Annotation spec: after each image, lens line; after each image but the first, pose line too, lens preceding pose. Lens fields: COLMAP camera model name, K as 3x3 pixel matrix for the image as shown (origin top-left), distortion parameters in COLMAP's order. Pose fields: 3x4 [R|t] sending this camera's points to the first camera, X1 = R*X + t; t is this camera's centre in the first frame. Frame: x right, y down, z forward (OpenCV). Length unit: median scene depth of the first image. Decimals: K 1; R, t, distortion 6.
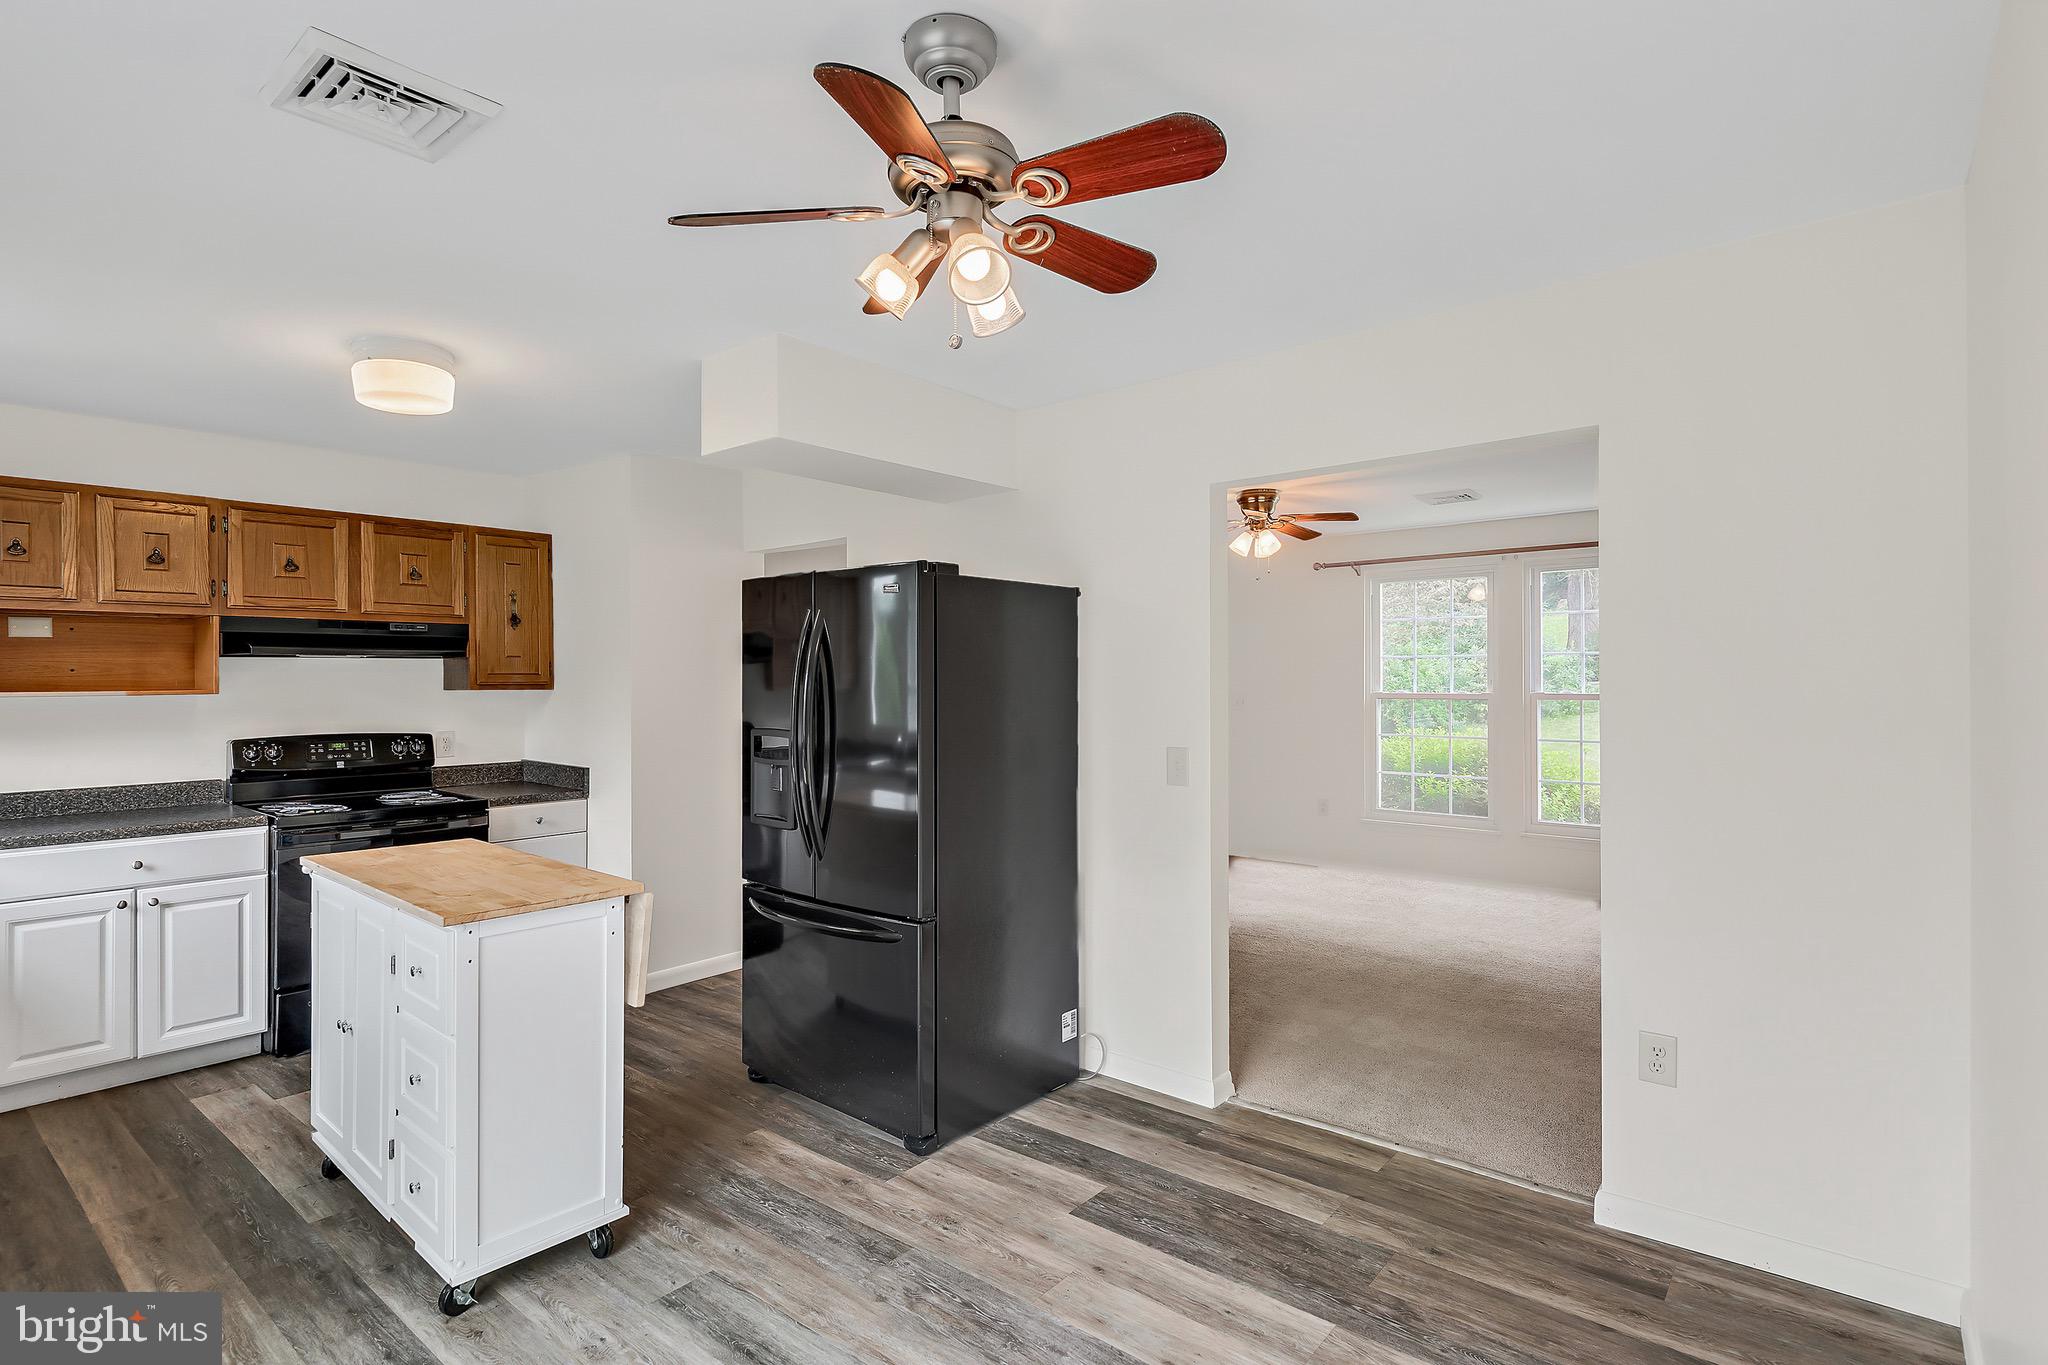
lens RADIAL K [[1003.2, 0, 1037.7], [0, 1003.2, 682.6], [0, 0, 1]] dist [0.003832, 0.000557]
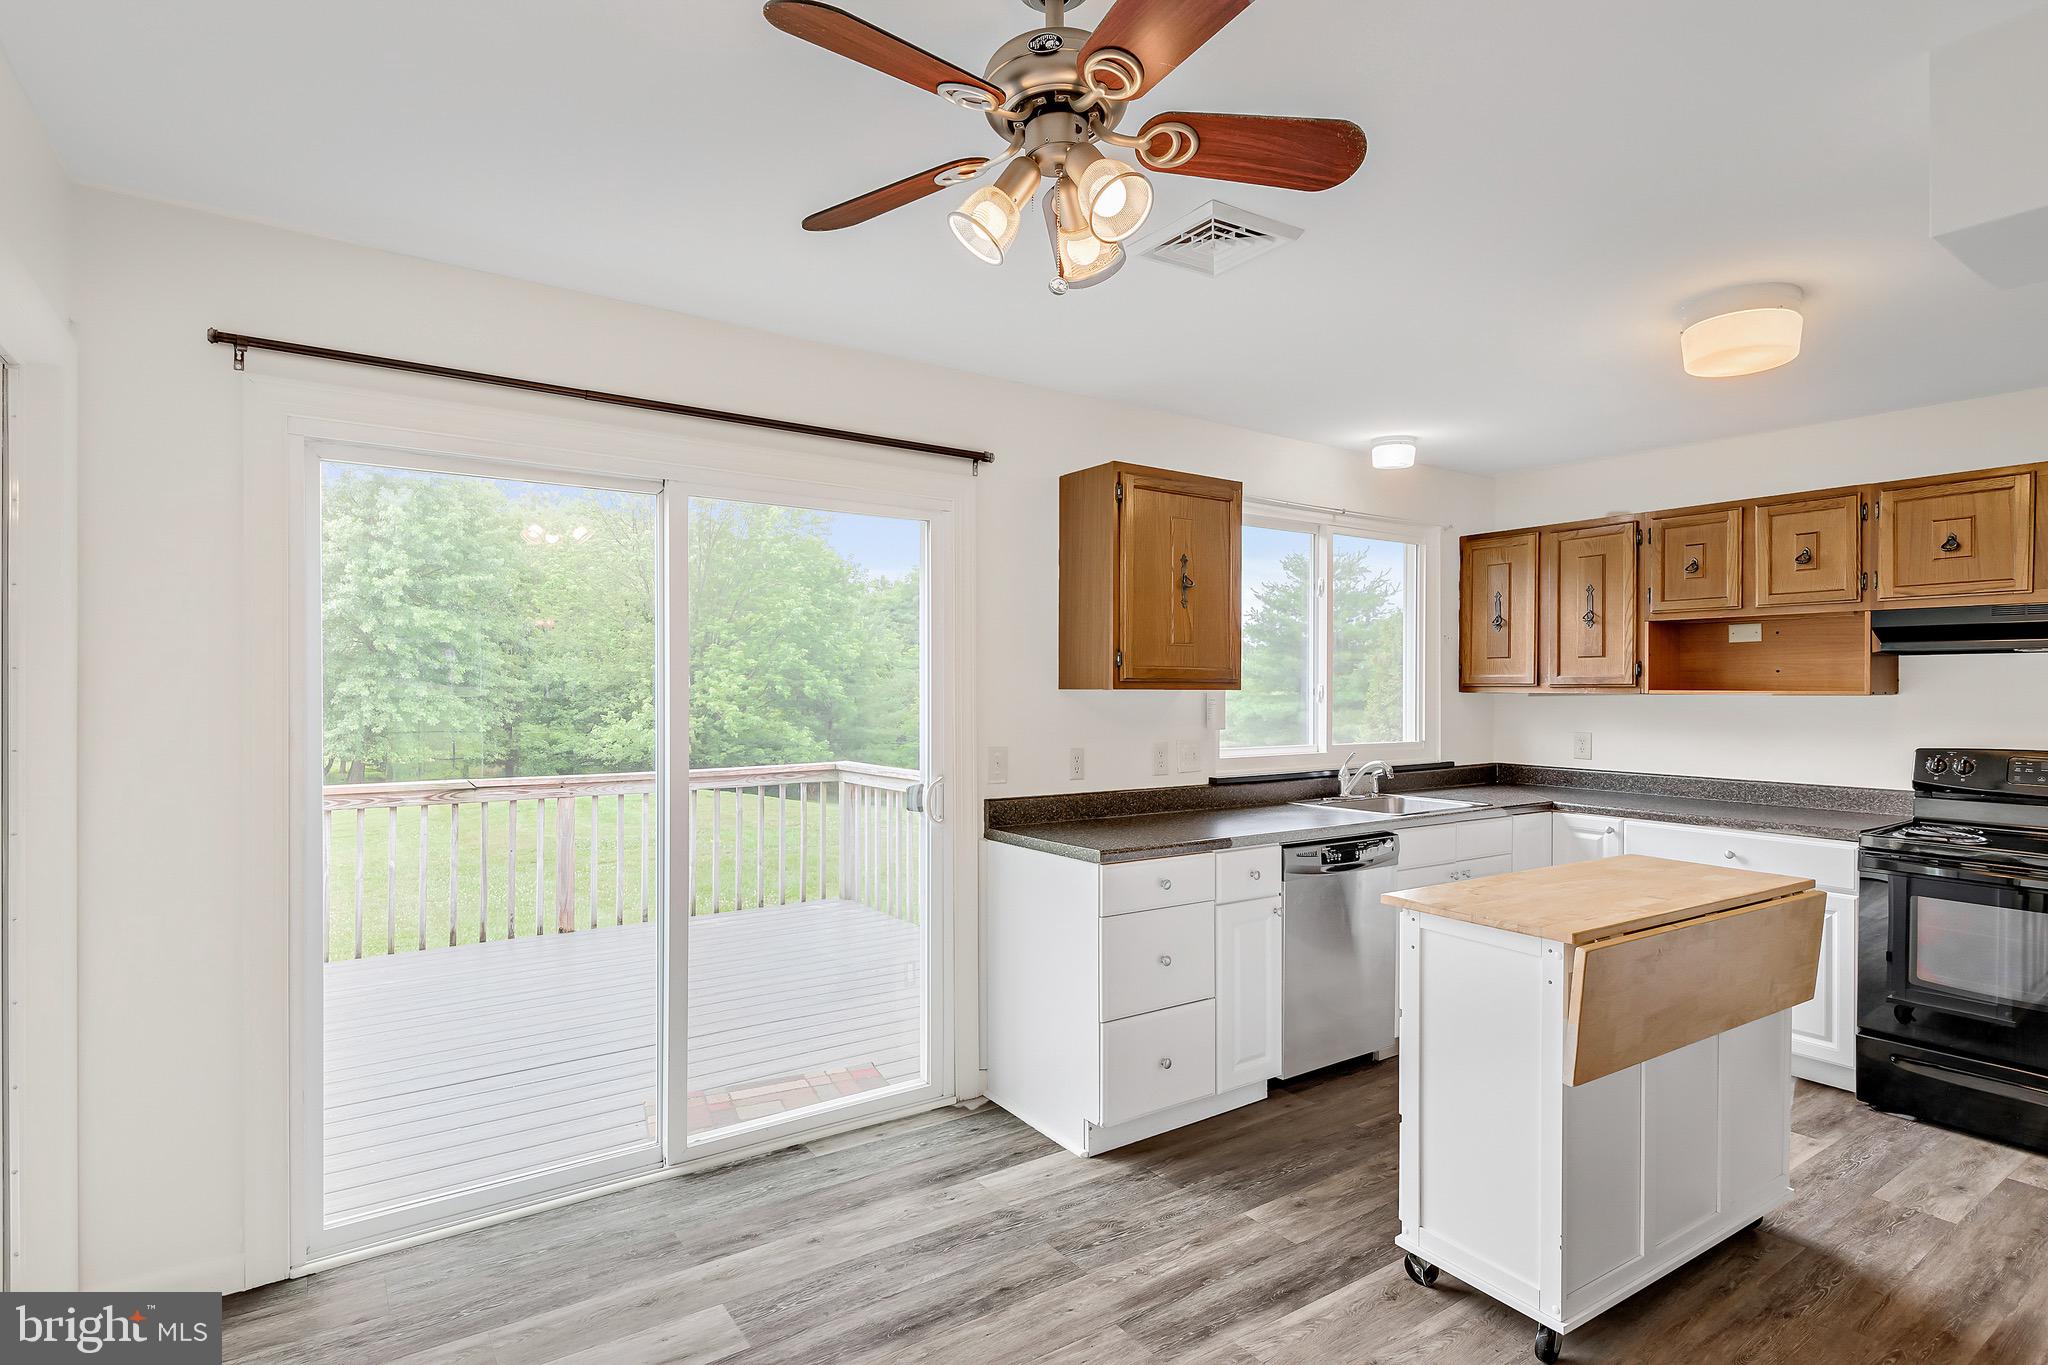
lens RADIAL K [[1046.2, 0, 987.8], [0, 1046.2, 684.3], [0, 0, 1]] dist [0.001475, -0.003475]
pose [[-0.280752, 0.002291, -0.959778, 0.338795], [-0.005390, 0.999978, 0.003964, 0.001758], [0.959765, 0.006286, -0.280734, 0.497788]]
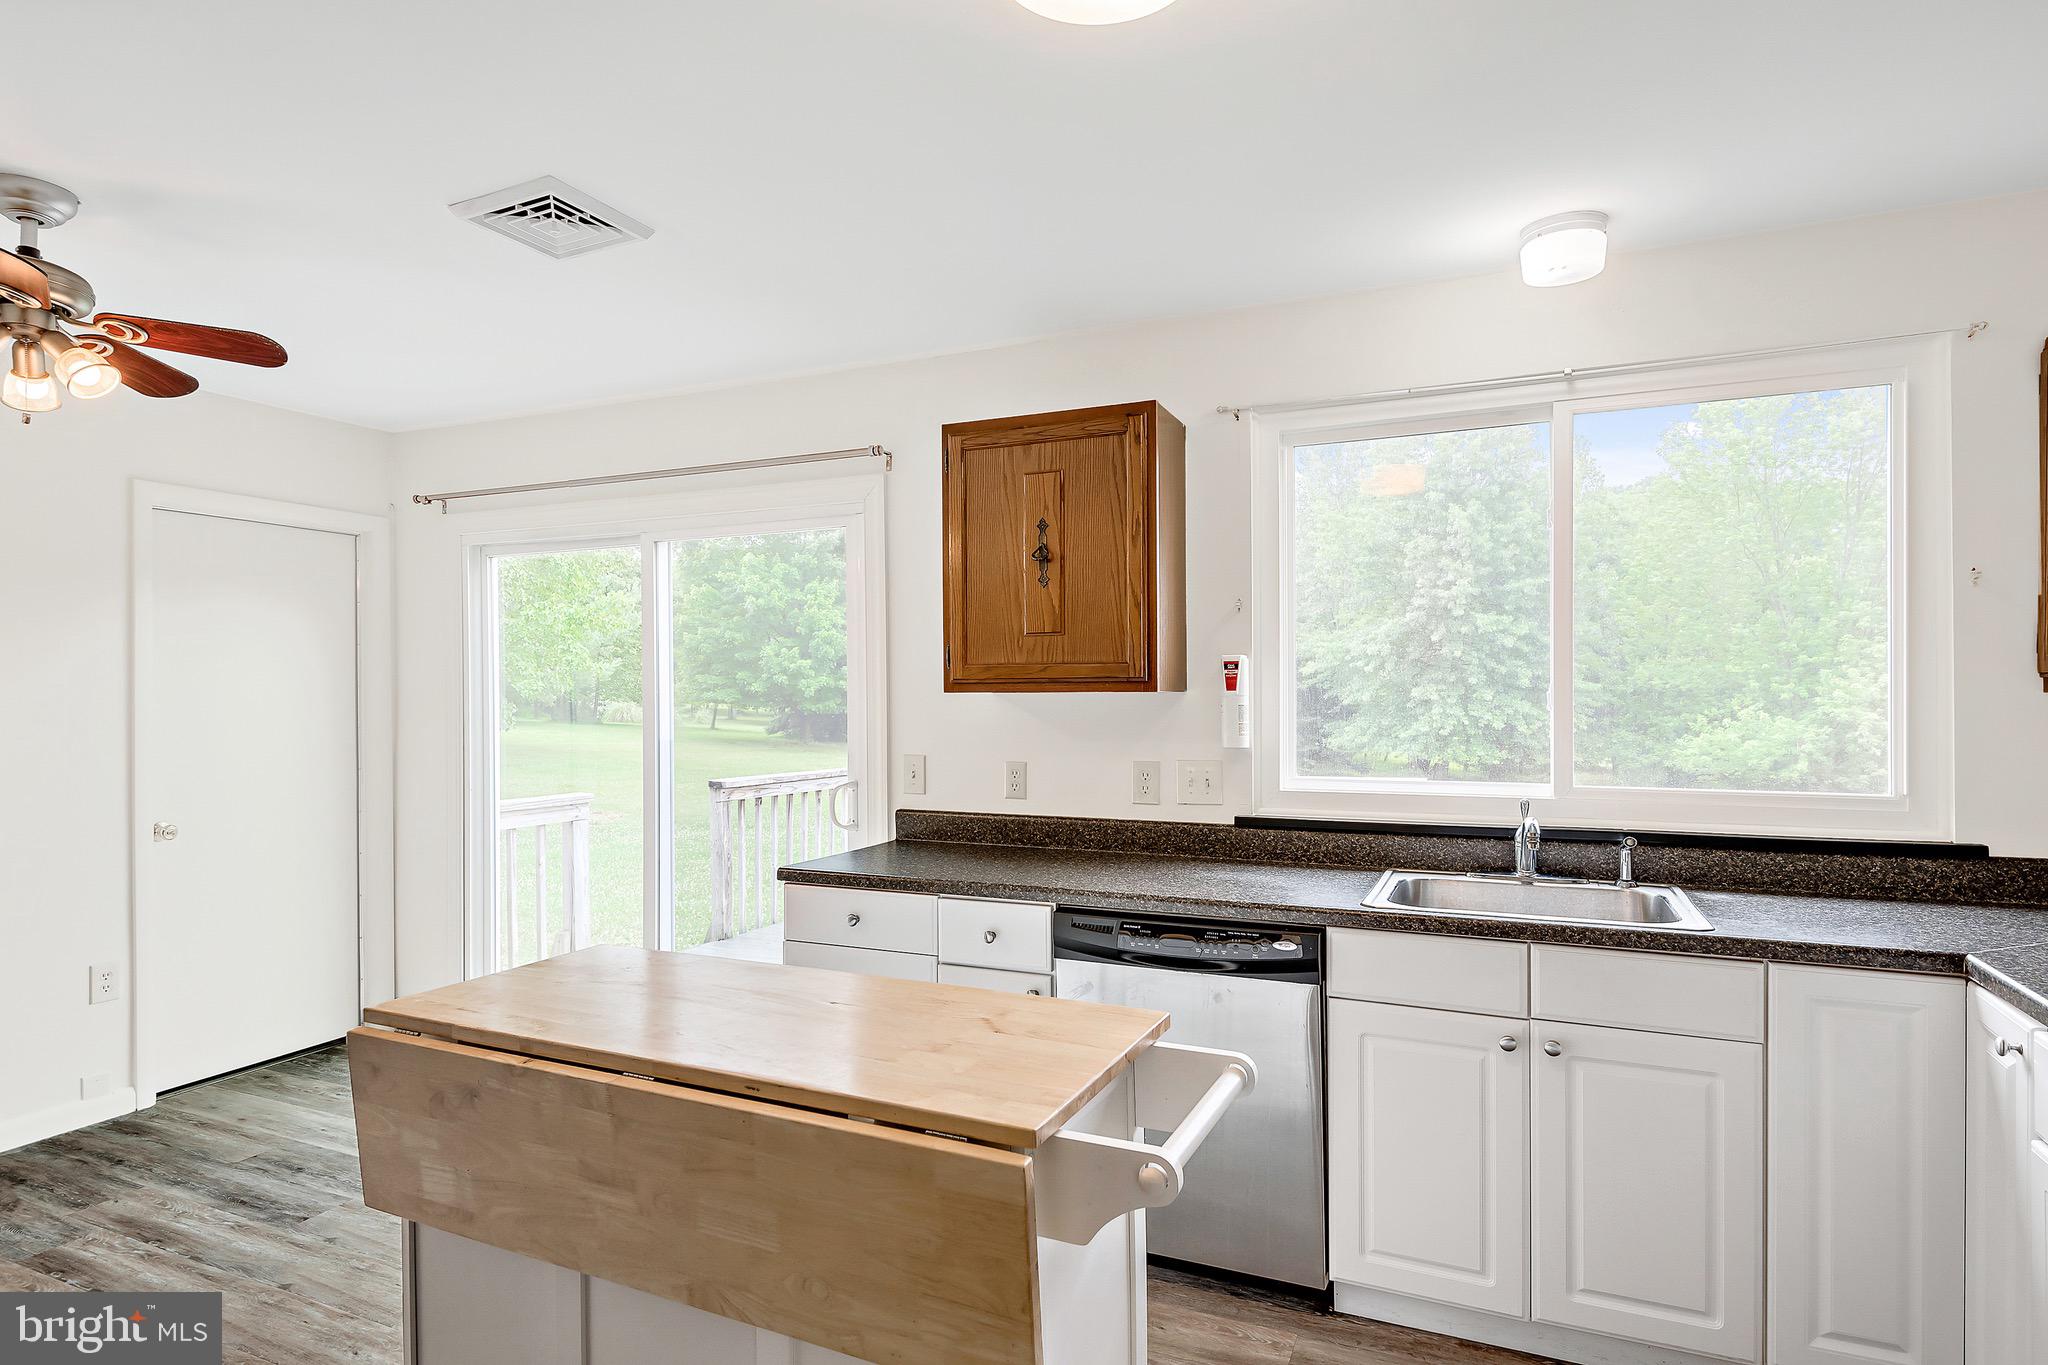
lens RADIAL K [[1058.2, 0, 1027.1], [0, 1058.2, 692.8], [0, 0, 1]] dist [0.000653, -0.002403]
pose [[-0.959359, 0.010838, -0.281980, -0.374650], [0.009662, 0.999938, 0.005559, 0.005745], [0.282022, 0.002608, -0.959404, 1.093455]]
